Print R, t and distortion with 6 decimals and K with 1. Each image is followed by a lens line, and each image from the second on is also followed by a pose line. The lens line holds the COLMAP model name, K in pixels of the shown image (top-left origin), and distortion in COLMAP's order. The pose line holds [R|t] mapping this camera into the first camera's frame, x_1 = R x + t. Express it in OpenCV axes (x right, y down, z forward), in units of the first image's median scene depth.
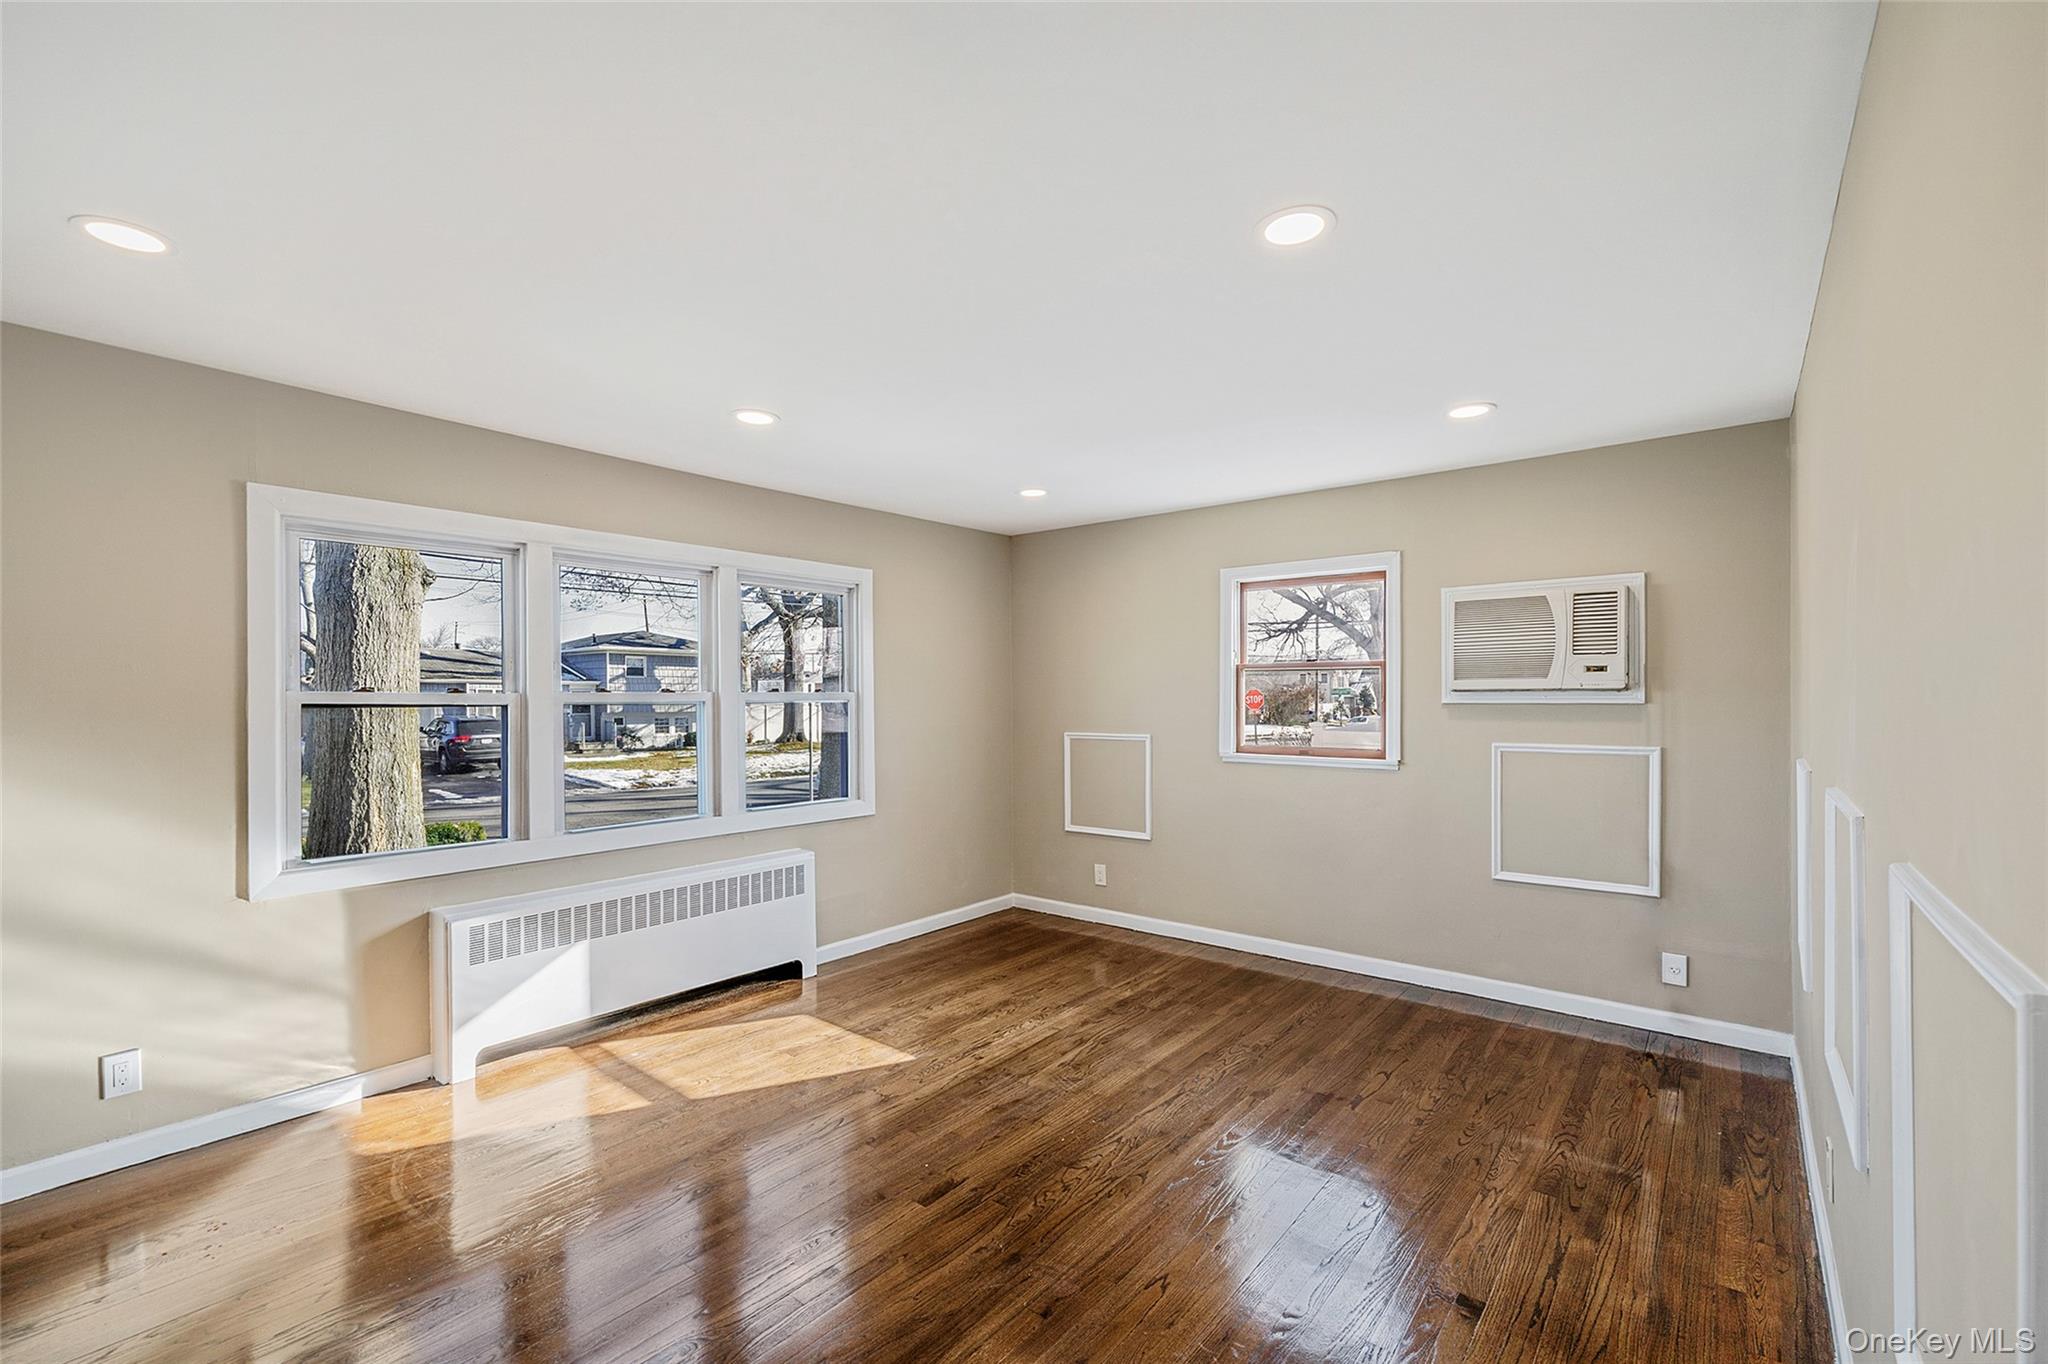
lens RADIAL K [[881.3, 0, 1023.5], [0, 881.3, 693.0], [0, 0, 1]] dist [-0.000717, 0.000025]
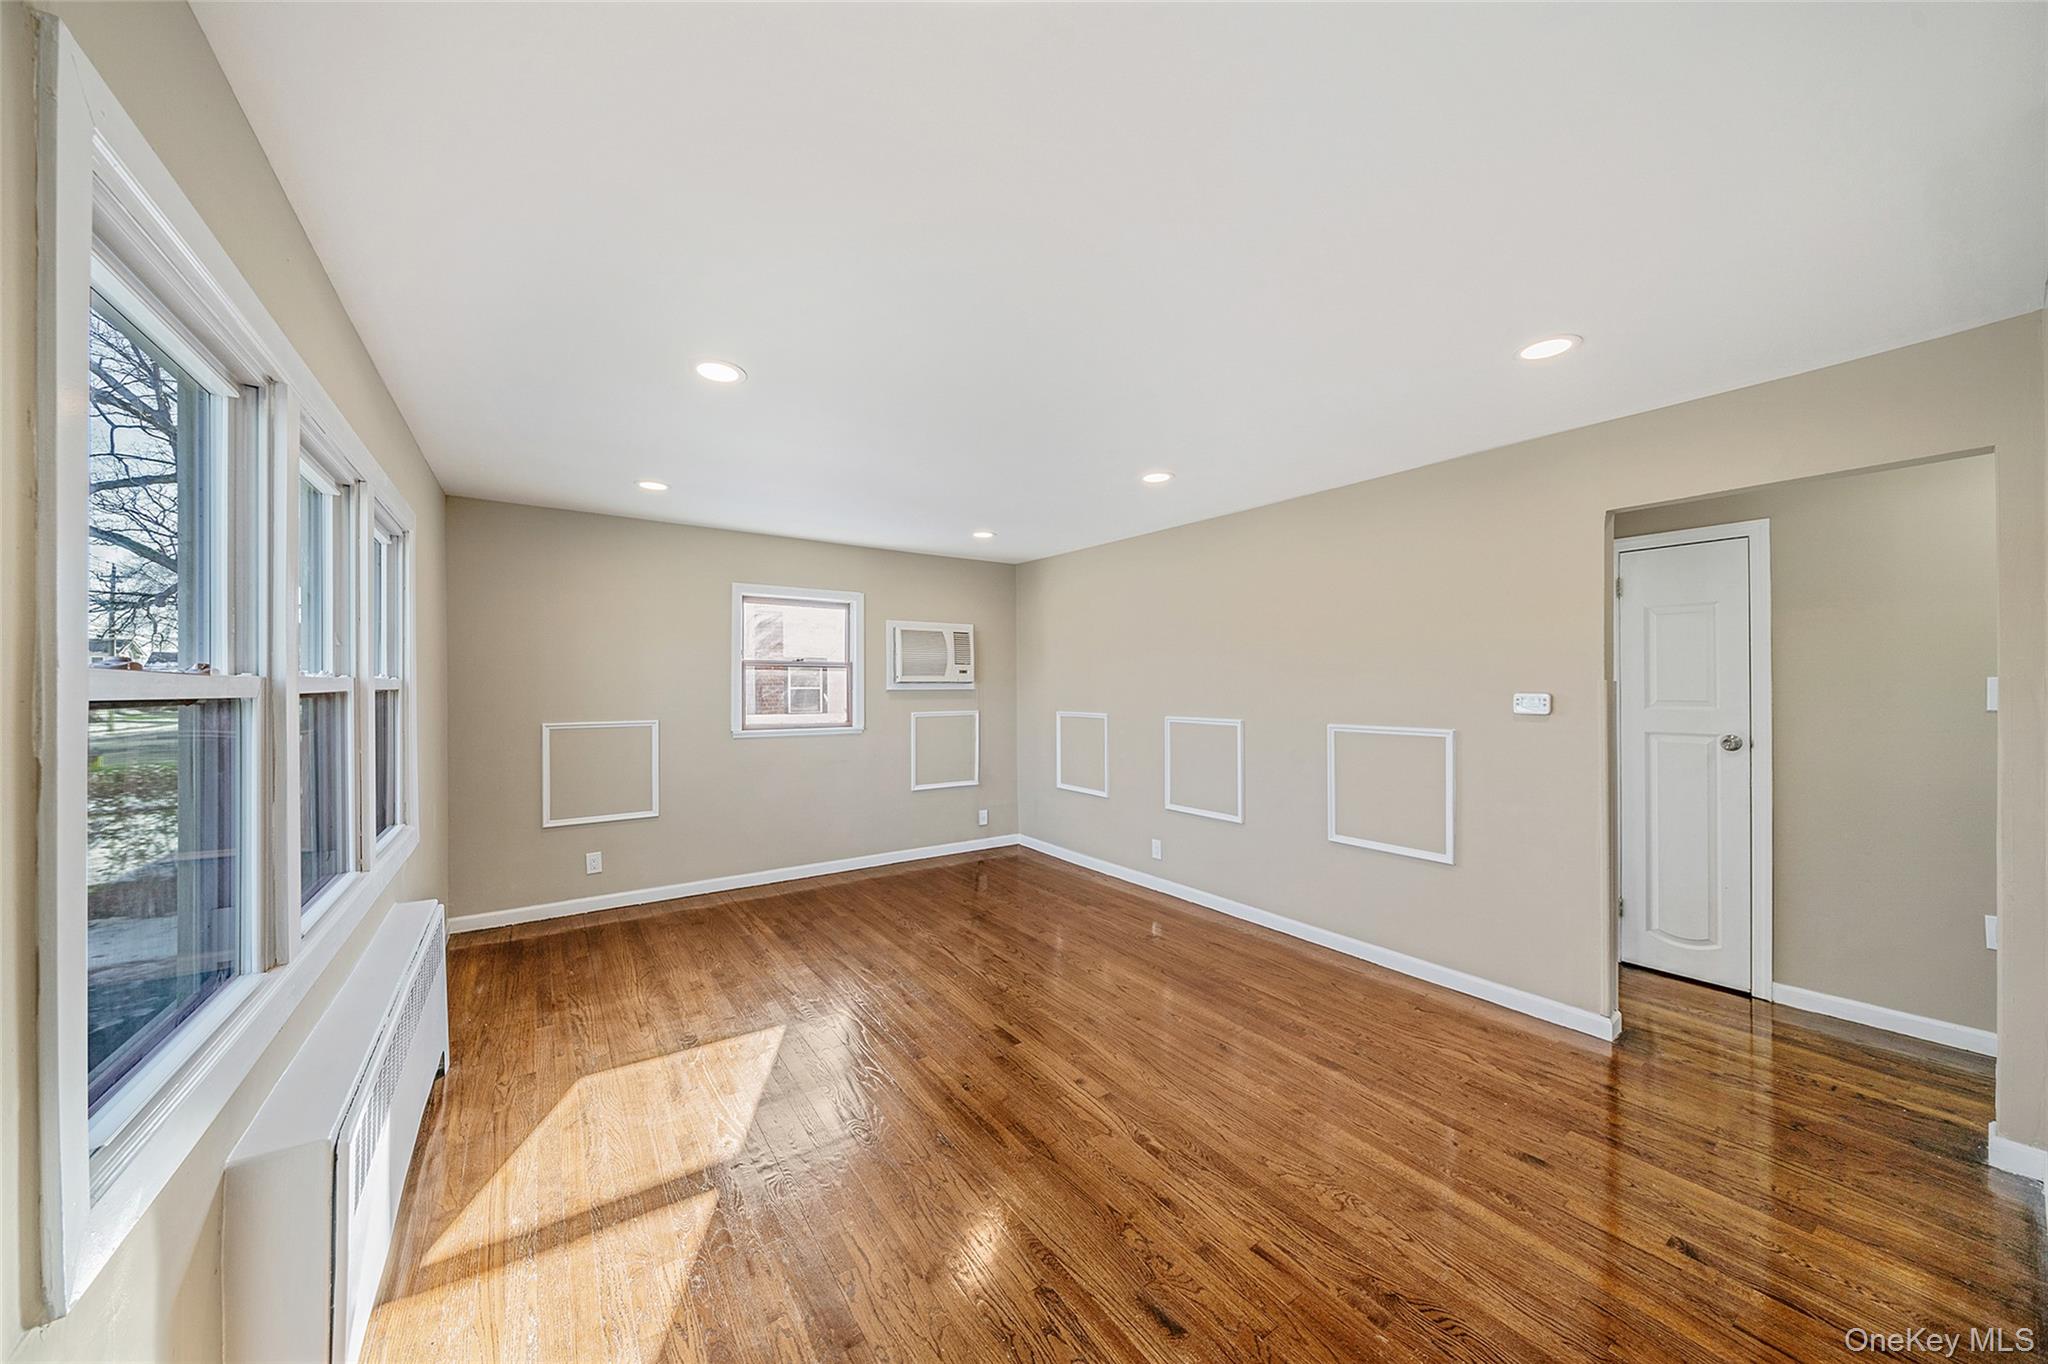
lens RADIAL K [[702.6, 0, 1023.0], [0, 702.6, 674.8], [0, 0, 1]] dist [-0.004747, 0.000064]
pose [[0.259572, 0.016167, 0.965588, -0.787069], [-0.006021, 0.999868, -0.015123, 0.001833], [-0.965705, -0.001889, 0.259635, 0.451848]]
